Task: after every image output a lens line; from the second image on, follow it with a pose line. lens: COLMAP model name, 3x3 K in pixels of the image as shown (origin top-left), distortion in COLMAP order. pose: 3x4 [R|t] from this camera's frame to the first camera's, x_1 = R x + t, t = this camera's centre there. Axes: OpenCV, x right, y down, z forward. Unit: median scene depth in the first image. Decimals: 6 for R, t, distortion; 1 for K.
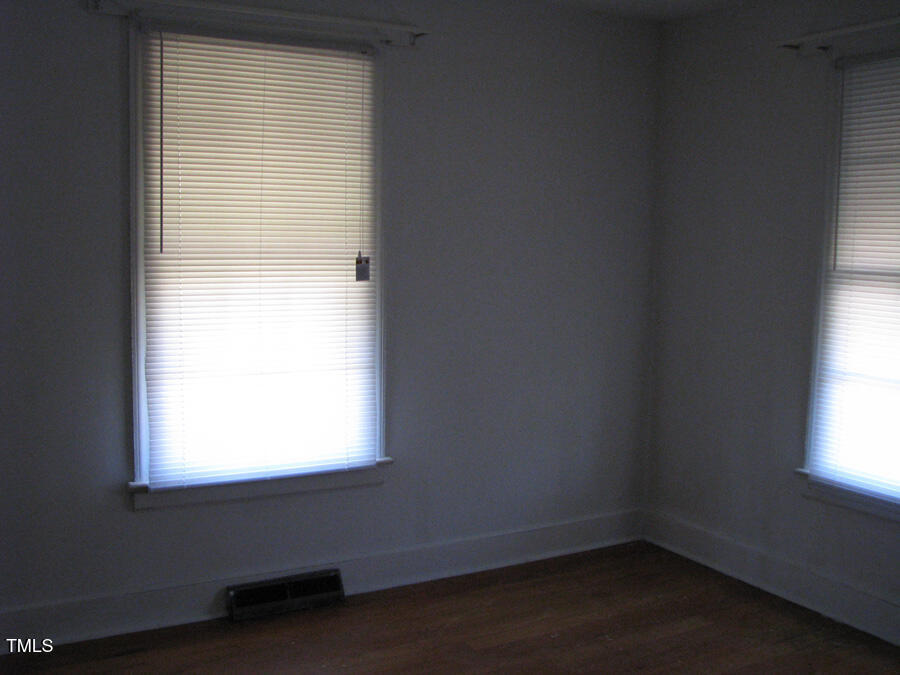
lens RADIAL K [[976.2, 0, 464.3], [0, 976.2, 341.3], [0, 0, 1]] dist [-0.141914, 0.034829]
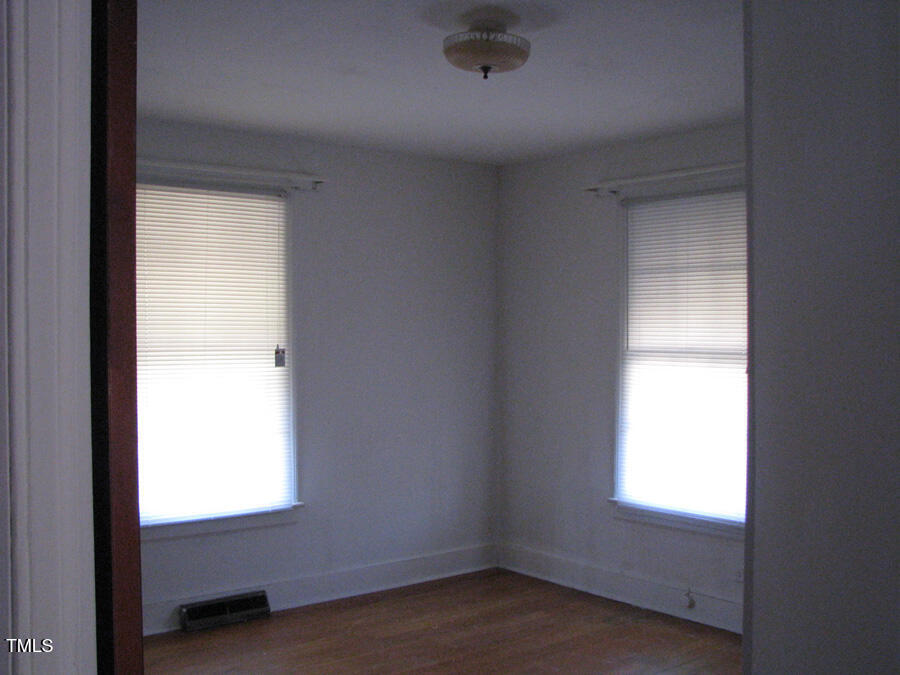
lens RADIAL K [[976.2, 0, 464.3], [0, 976.2, 341.3], [0, 0, 1]] dist [-0.141914, 0.034829]
pose [[0.987440, -0.018596, 0.156898, -0.064568], [0.033748, 0.994955, -0.094471, 0.036825], [-0.154350, 0.098579, 0.983086, -0.340409]]
